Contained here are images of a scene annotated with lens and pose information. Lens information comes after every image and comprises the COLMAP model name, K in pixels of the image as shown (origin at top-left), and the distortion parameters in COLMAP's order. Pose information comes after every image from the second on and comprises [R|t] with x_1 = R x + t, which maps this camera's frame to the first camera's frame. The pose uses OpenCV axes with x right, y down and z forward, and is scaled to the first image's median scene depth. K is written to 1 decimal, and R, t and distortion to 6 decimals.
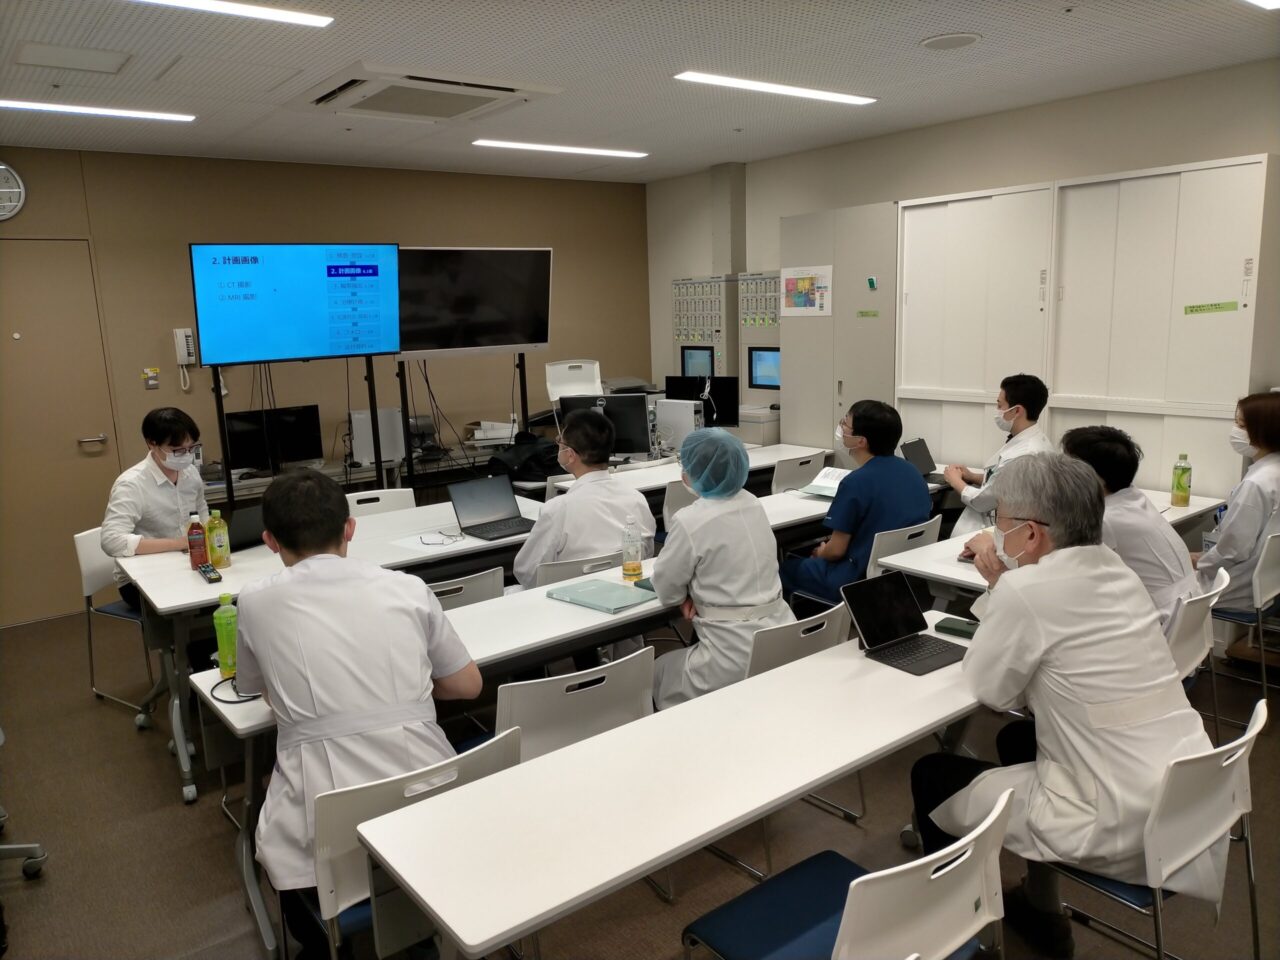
lens RADIAL K [[948.0, 0, 640.0], [0, 948.0, 480.0], [0, 0, 1]] dist [0.005785, 0.001219]
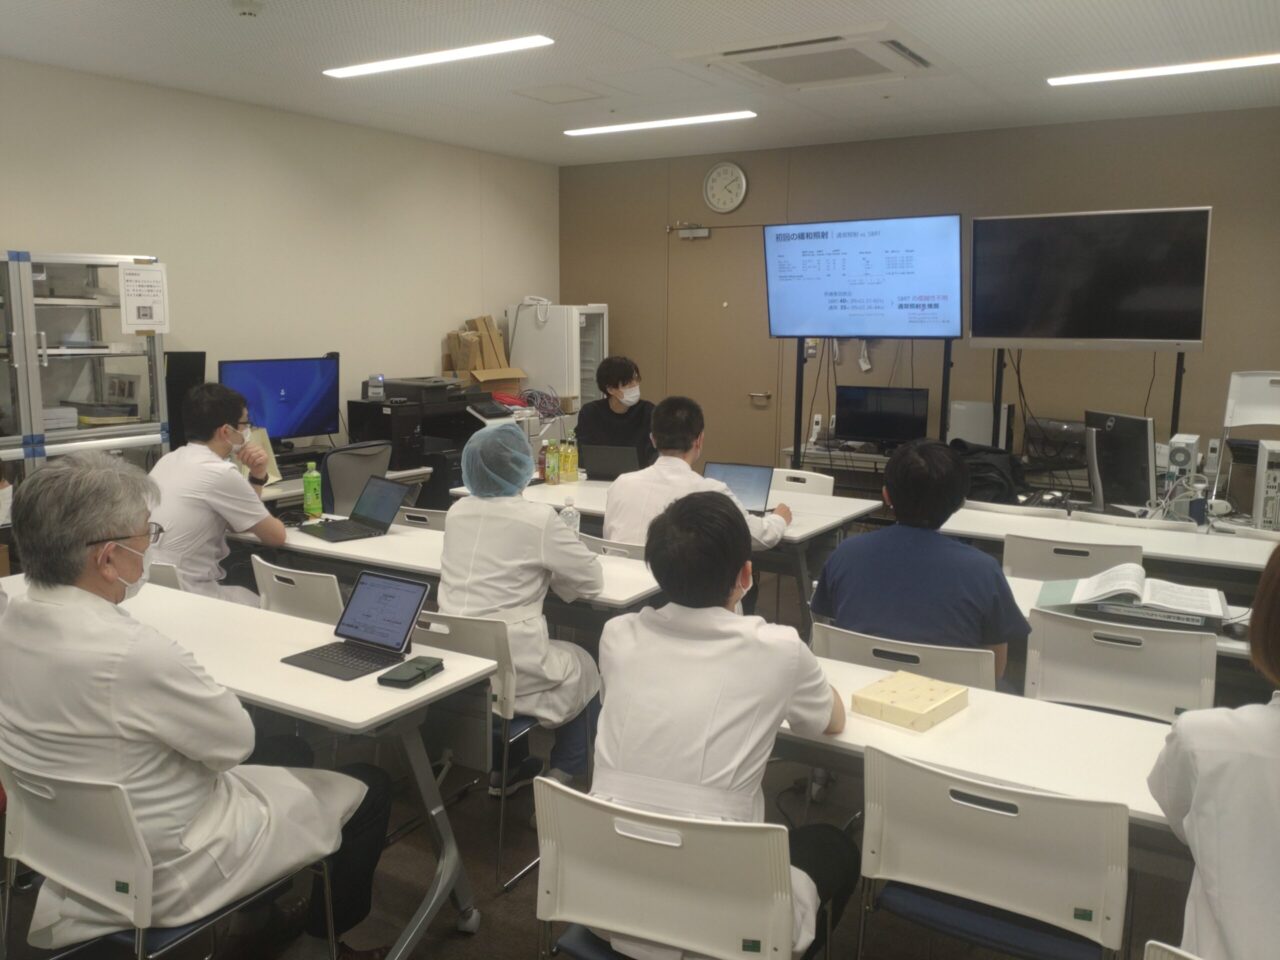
lens RADIAL K [[998.0, 0, 640.0], [0, 998.0, 480.0], [0, 0, 1]] dist [-0.003836, -0.002704]
pose [[0.358255, 0.188348, -0.914428, 0.516123], [-0.188564, 0.973852, 0.126712, -0.065977], [0.914383, 0.127033, 0.384403, 0.384199]]
